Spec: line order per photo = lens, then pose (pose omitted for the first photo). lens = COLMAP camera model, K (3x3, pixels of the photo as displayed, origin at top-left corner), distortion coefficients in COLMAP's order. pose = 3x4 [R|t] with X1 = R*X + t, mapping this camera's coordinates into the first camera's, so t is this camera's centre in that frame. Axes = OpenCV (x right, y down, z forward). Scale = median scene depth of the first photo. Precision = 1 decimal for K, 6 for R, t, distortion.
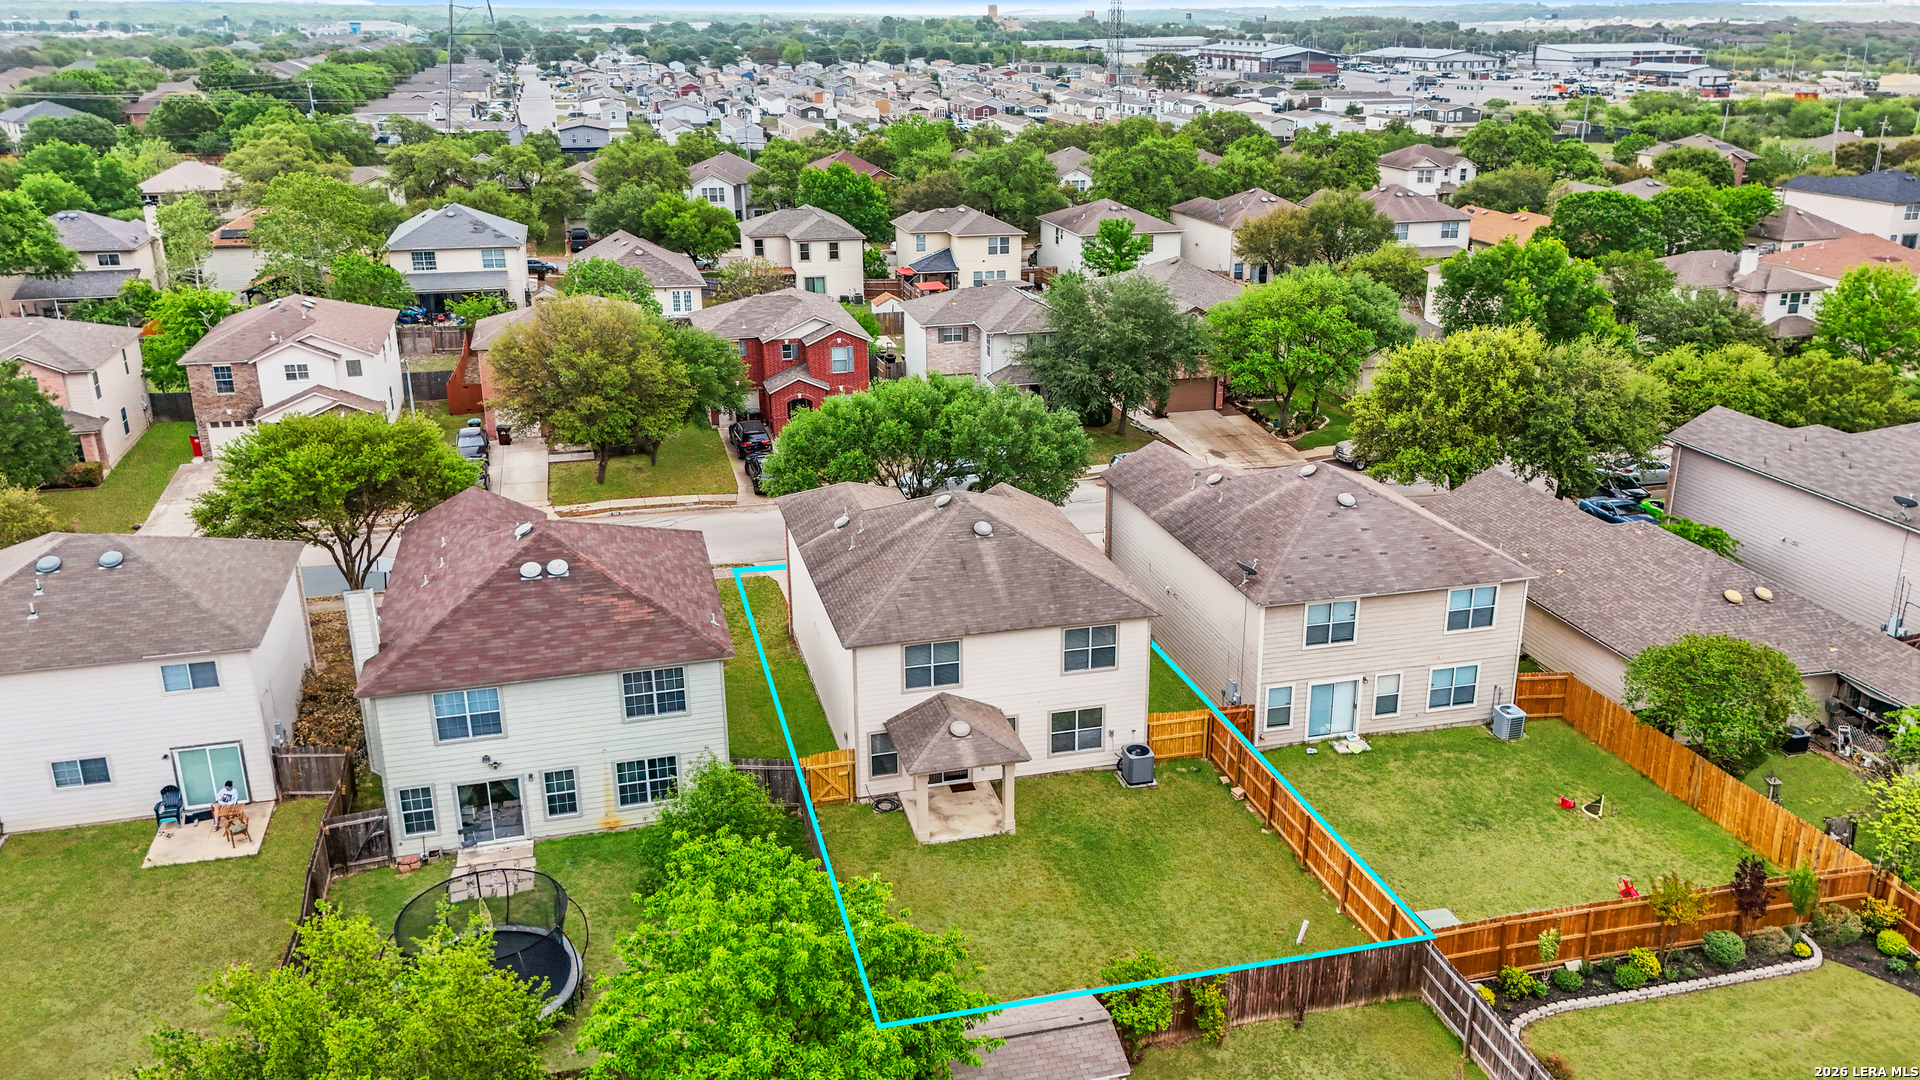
lens RADIAL K [[1519.1, 0, 960.3], [0, 1519.1, 544.4], [0, 0, 1]] dist [0.104469, -0.140181]
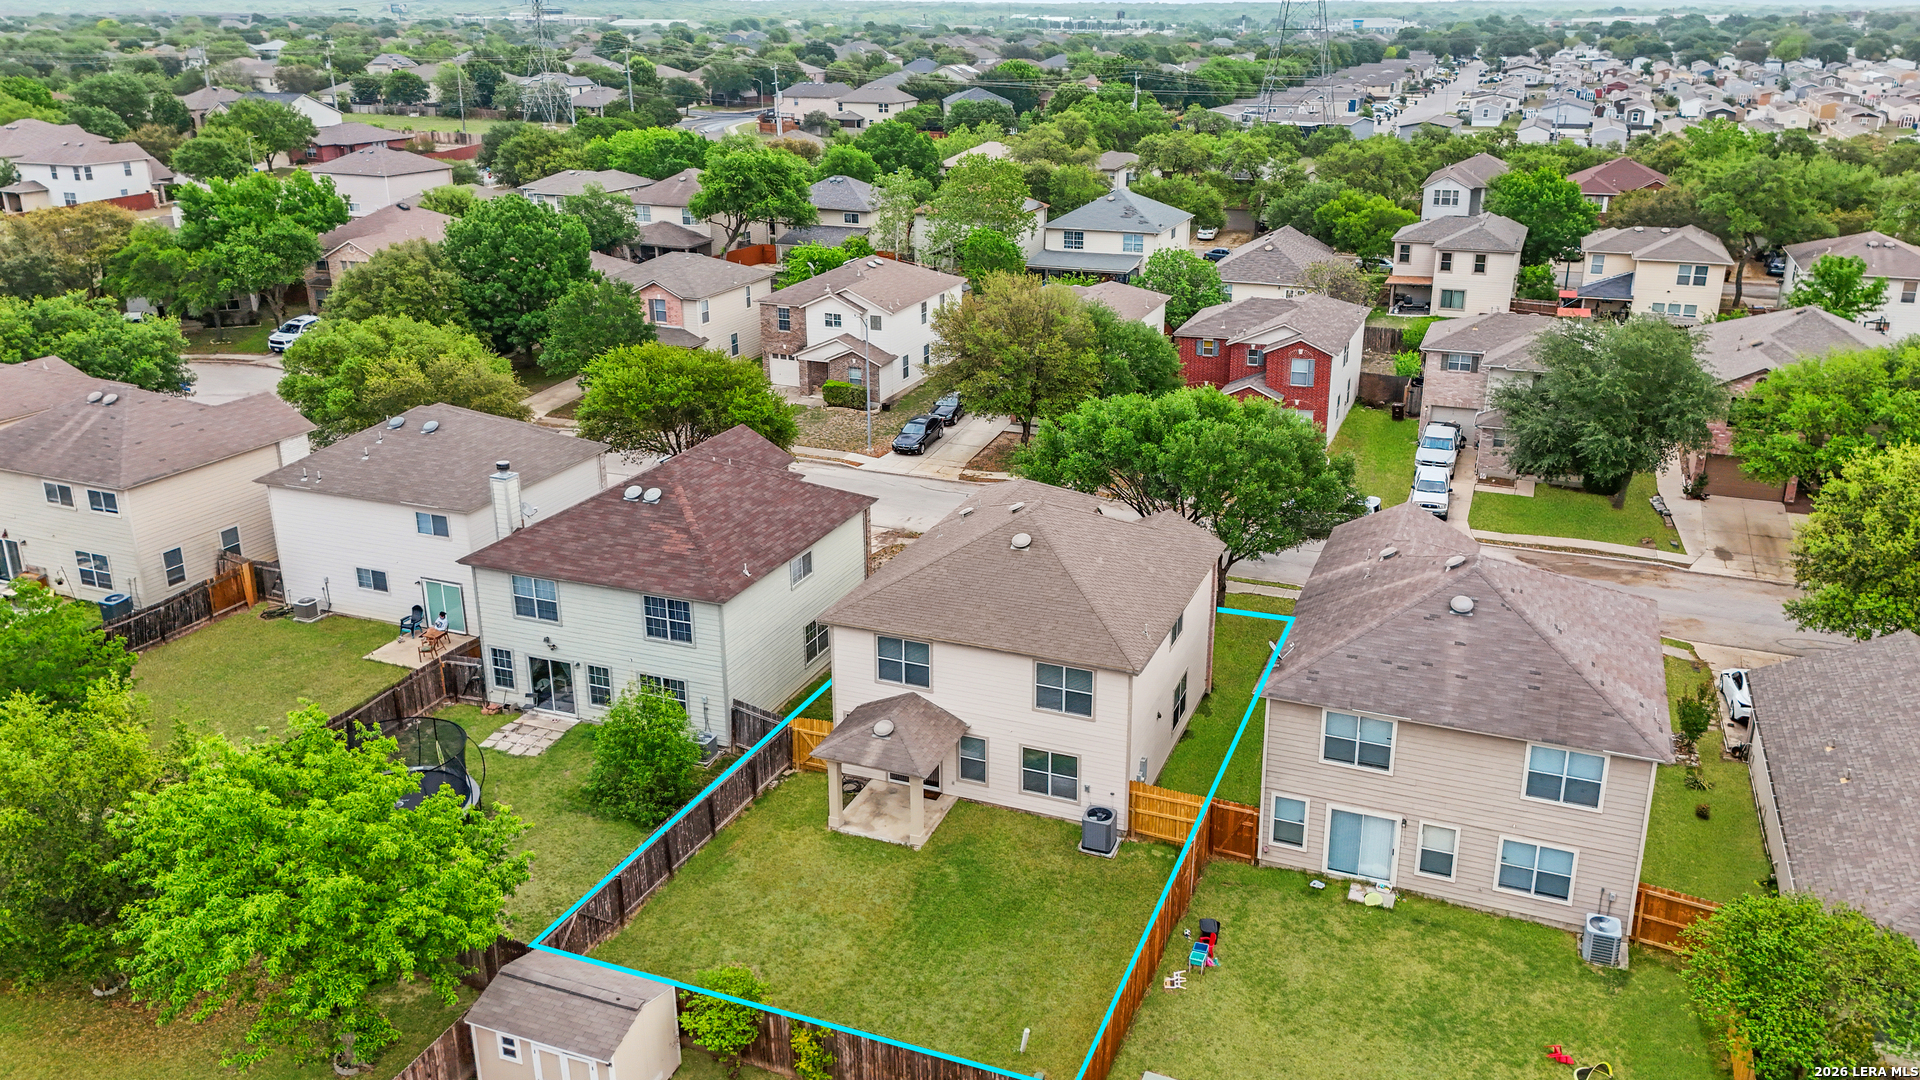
lens RADIAL K [[1519.1, 0, 960.3], [0, 1519.1, 544.4], [0, 0, 1]] dist [0.104469, -0.140181]
pose [[0.790051, 0.200902, -0.579188, 0.528193], [-0.199741, 0.977581, 0.066631, -0.063795], [0.579589, 0.063046, 0.812467, 0.197864]]
